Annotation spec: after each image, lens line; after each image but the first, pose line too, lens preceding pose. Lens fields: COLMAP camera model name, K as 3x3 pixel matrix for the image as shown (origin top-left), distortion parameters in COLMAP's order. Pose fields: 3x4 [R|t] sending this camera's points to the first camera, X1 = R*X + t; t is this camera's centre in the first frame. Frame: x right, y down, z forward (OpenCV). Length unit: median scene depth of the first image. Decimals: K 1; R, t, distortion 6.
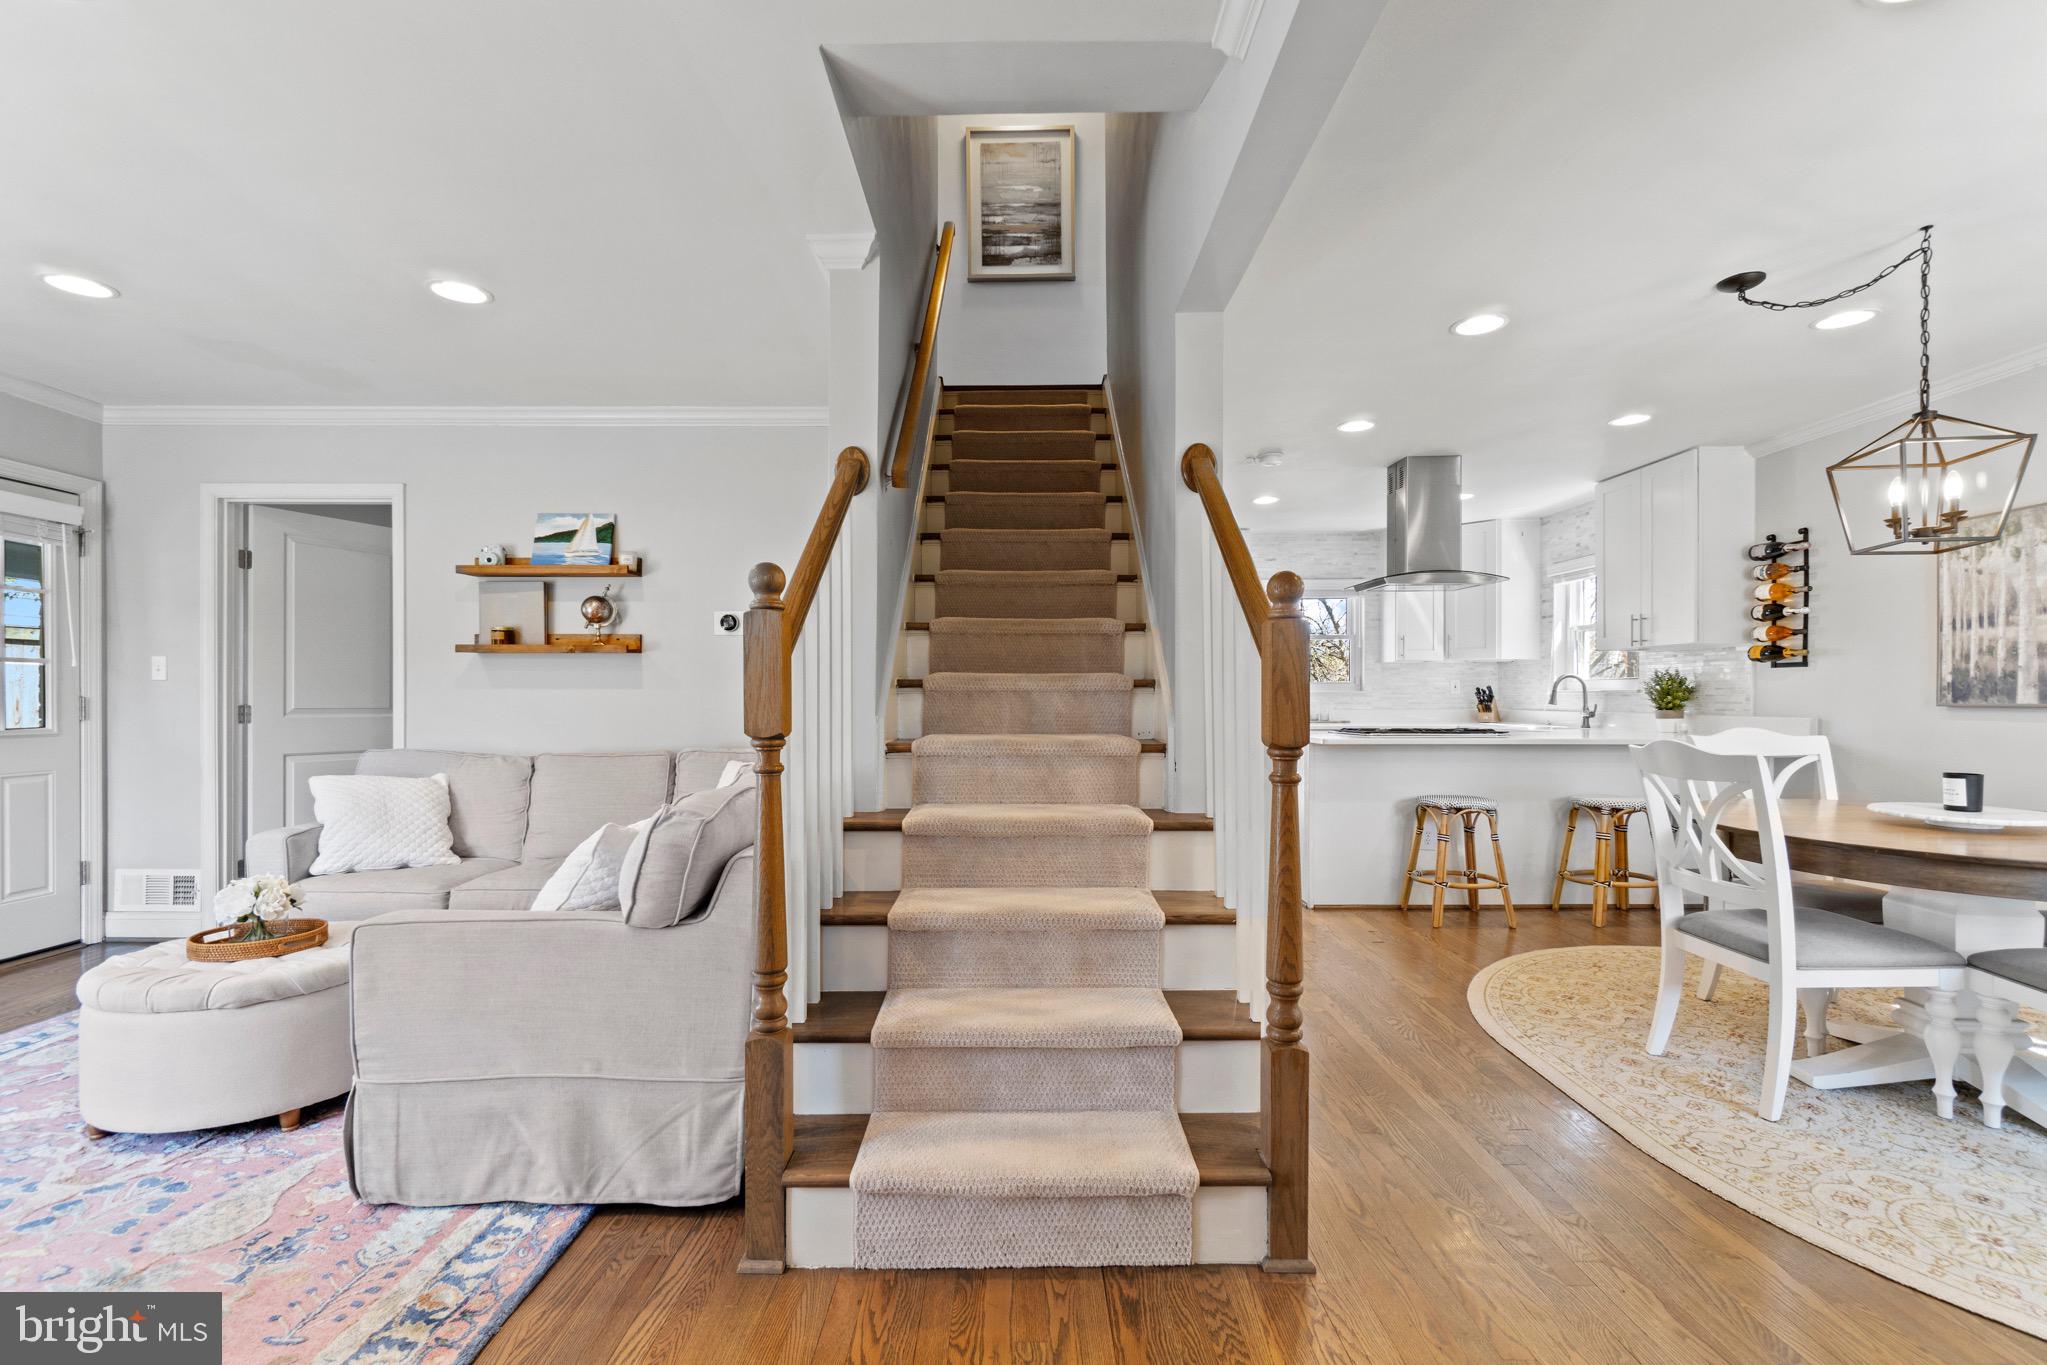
lens RADIAL K [[909.6, 0, 1009.0], [0, 909.6, 703.7], [0, 0, 1]] dist [-0.000158, -0.000334]
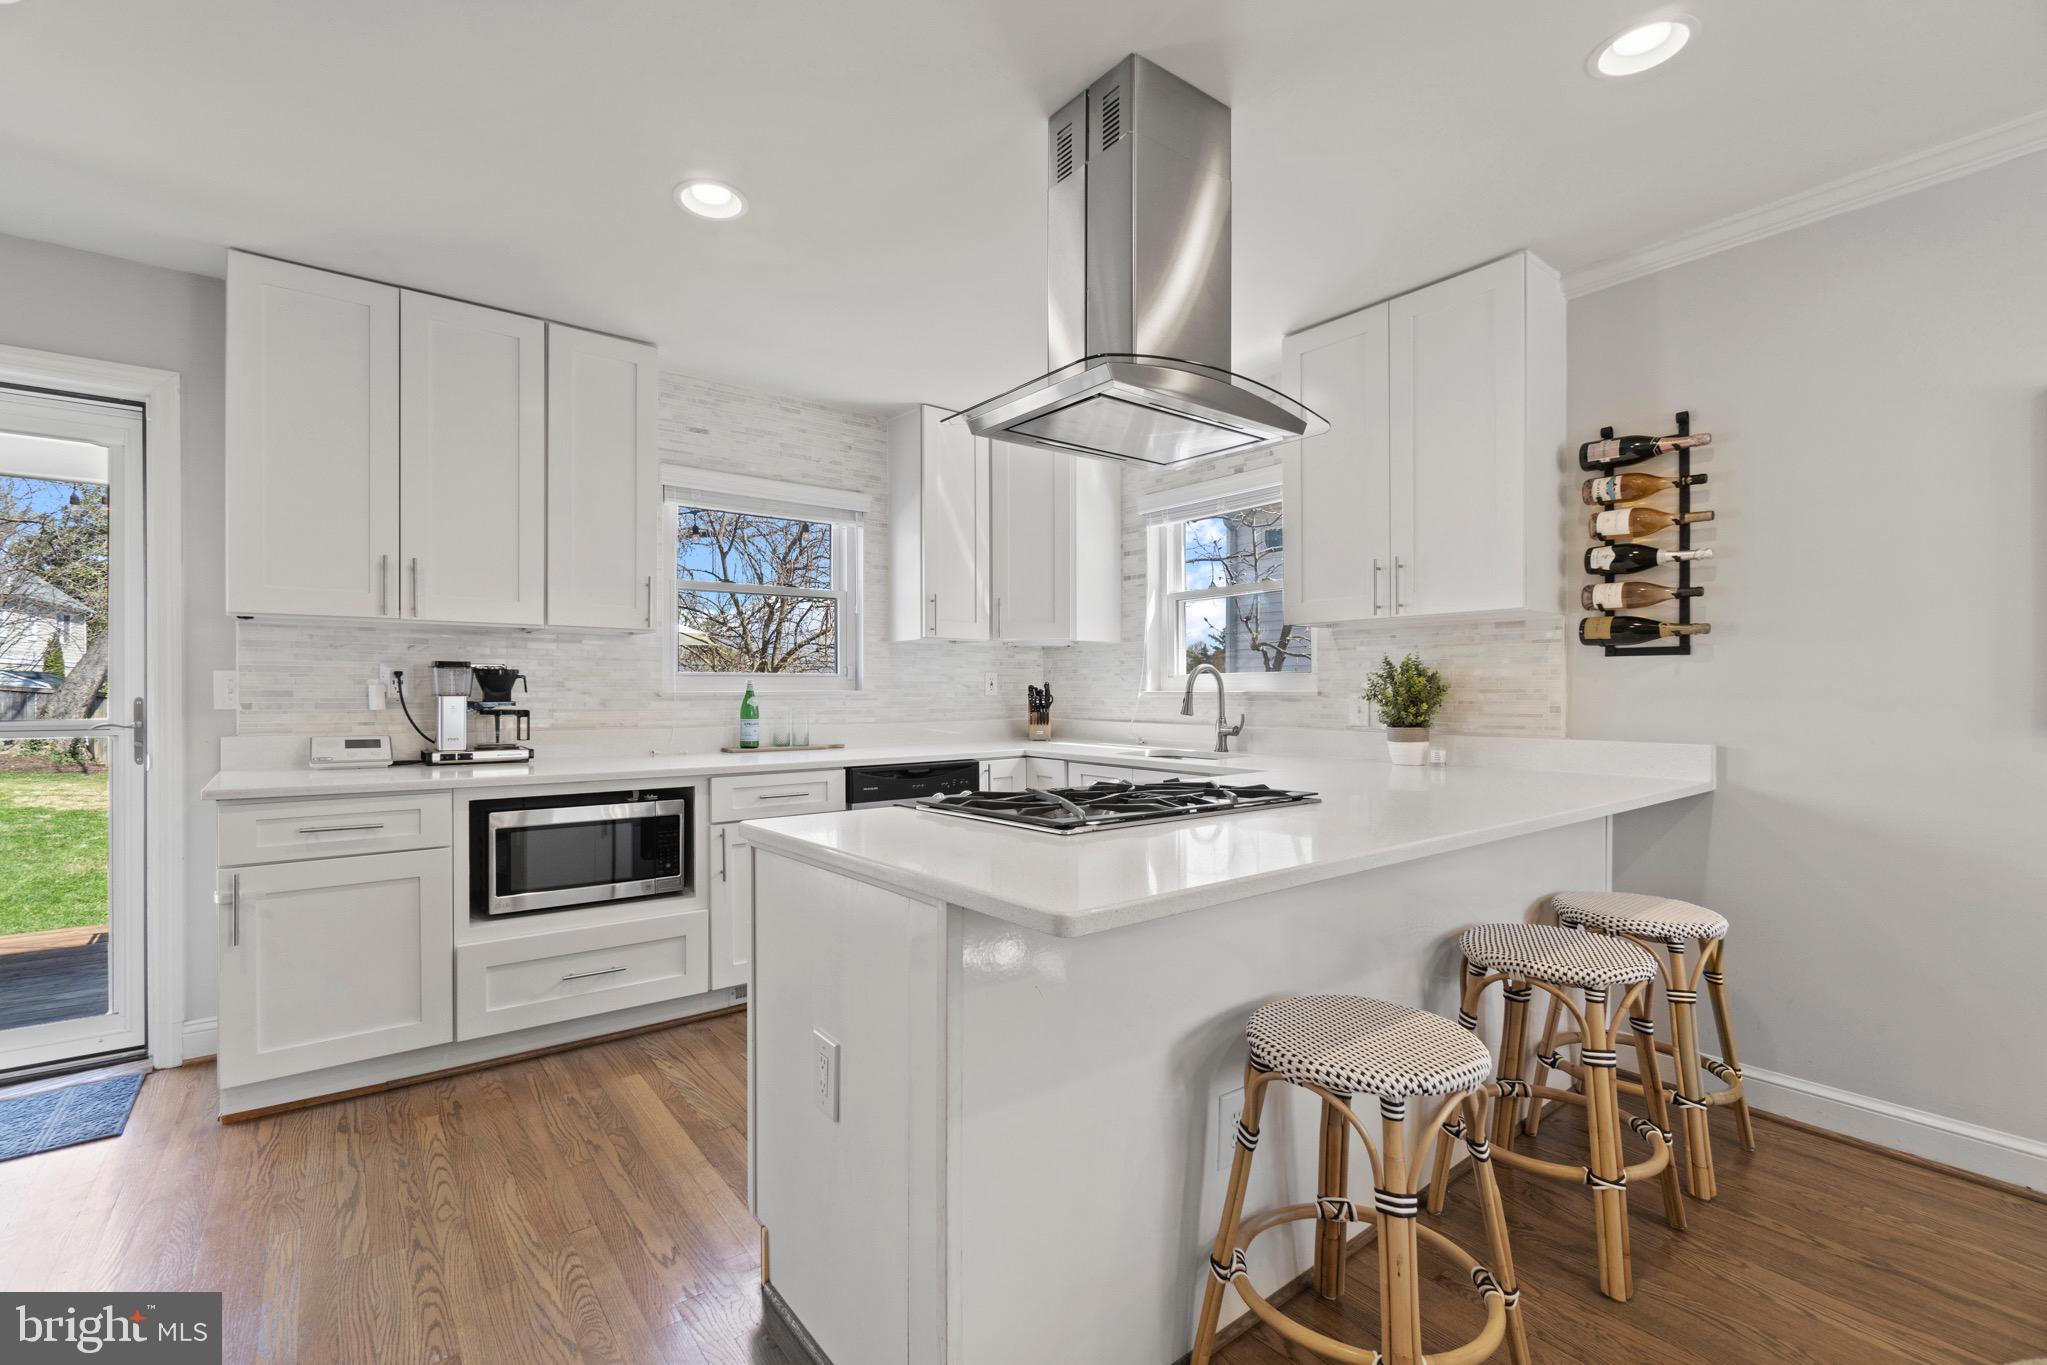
lens RADIAL K [[890.3, 0, 1012.8], [0, 890.3, 695.8], [0, 0, 1]] dist [0.000265, -0.000279]
pose [[0.785787, -0.002087, 0.618494, 0.199055], [0.003886, 0.999991, -0.001564, -0.015593], [-0.618485, 0.003632, 0.785788, 0.839470]]
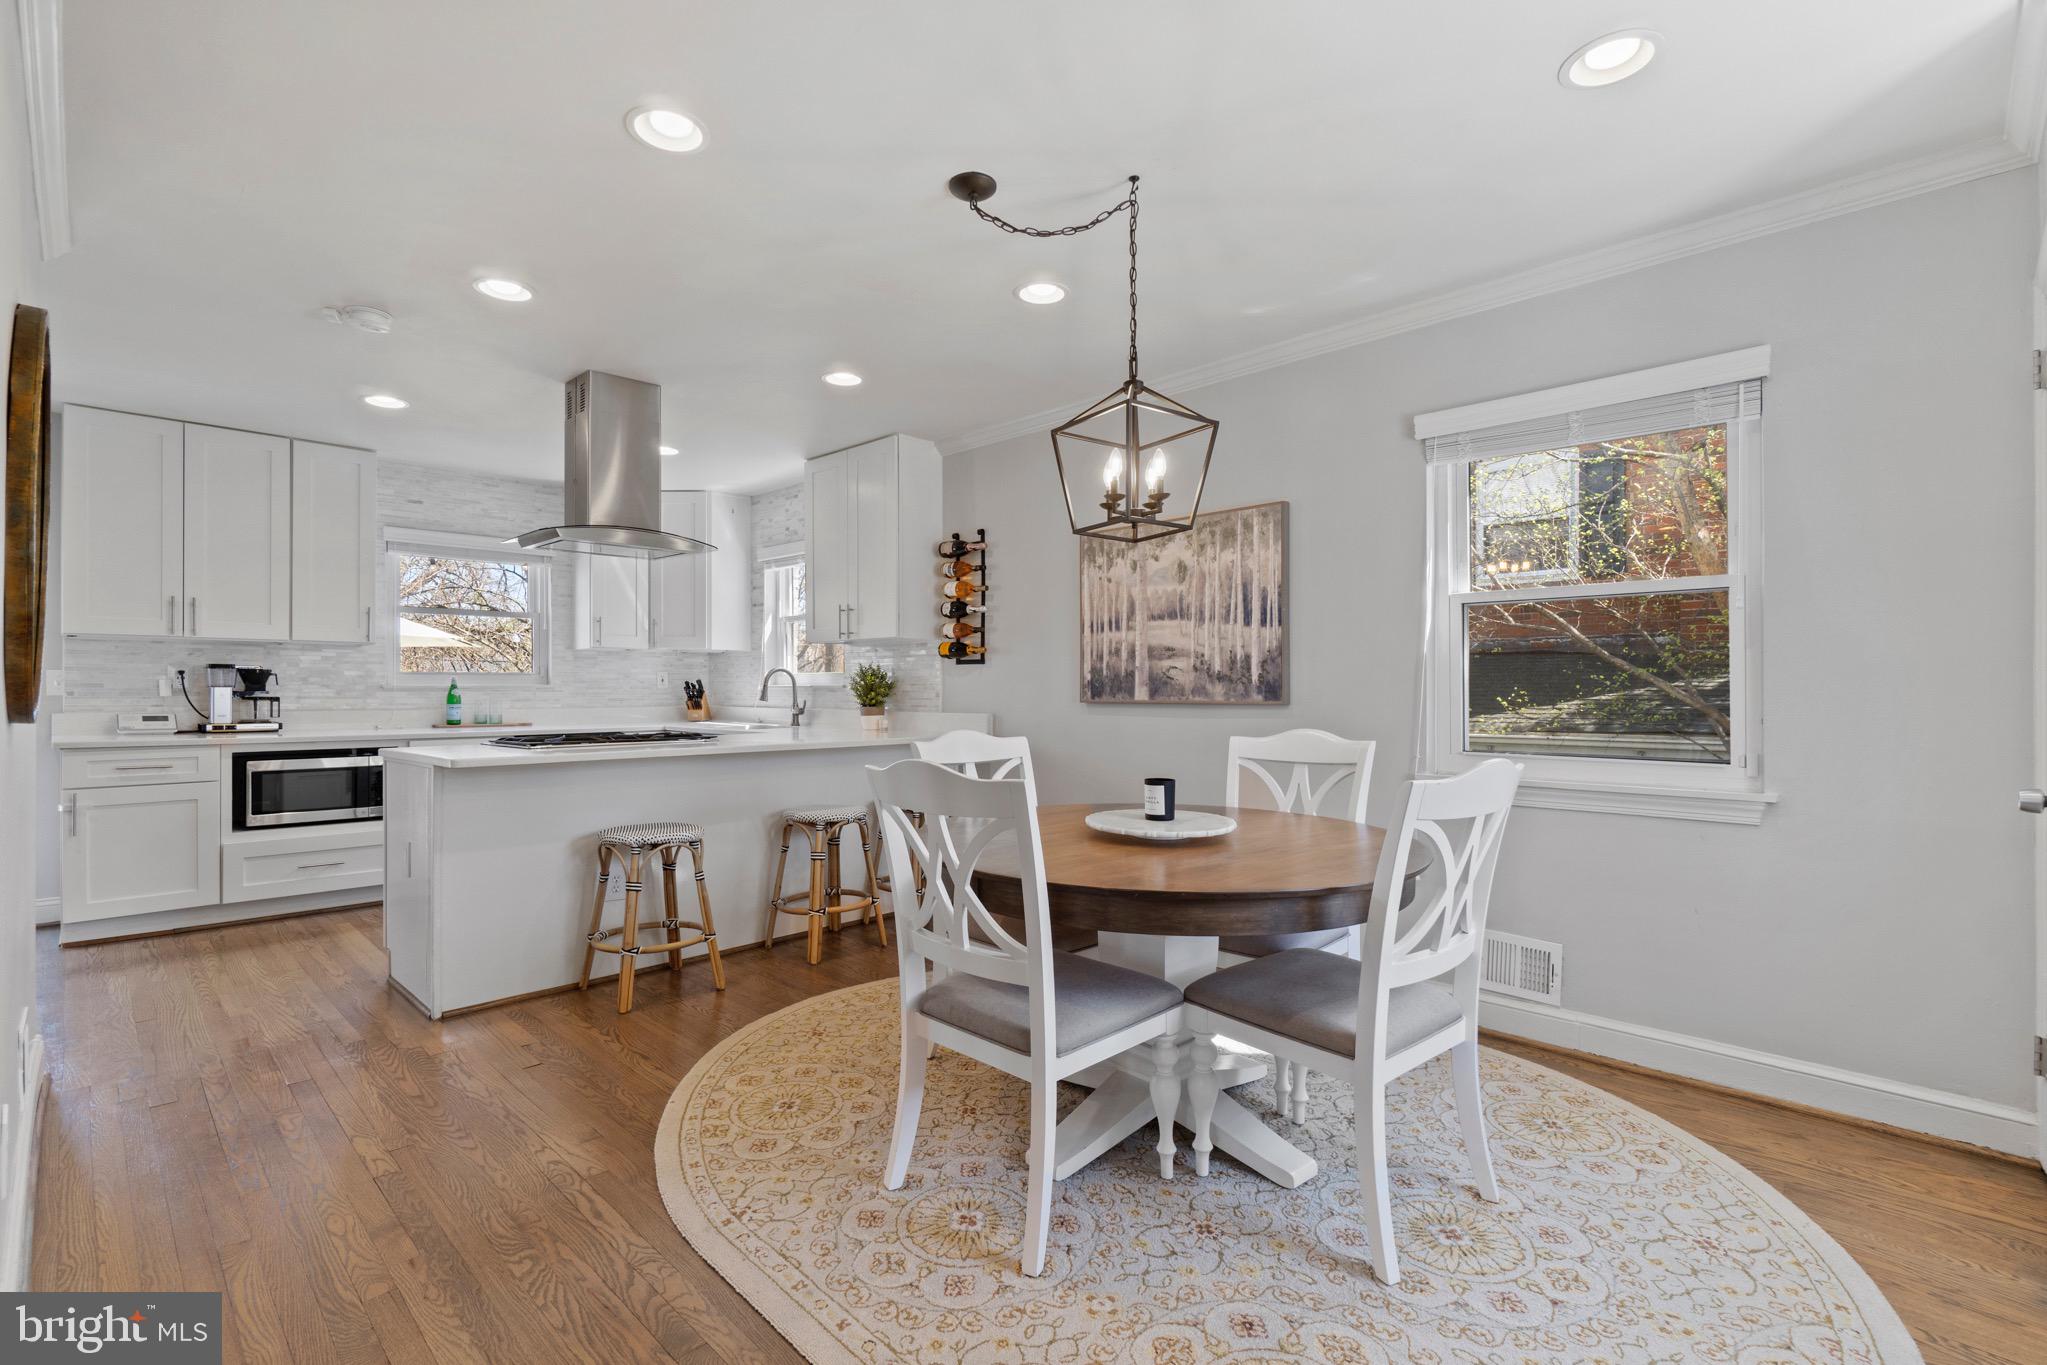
lens RADIAL K [[931.1, 0, 1009.4], [0, 931.1, 689.3], [0, 0, 1]] dist [0.005538, -0.000409]
pose [[0.696882, 0.001443, 0.717185, 0.145055], [0.004051, 0.999974, -0.005949, -0.005806], [-0.717175, 0.007051, 0.696858, 0.250559]]
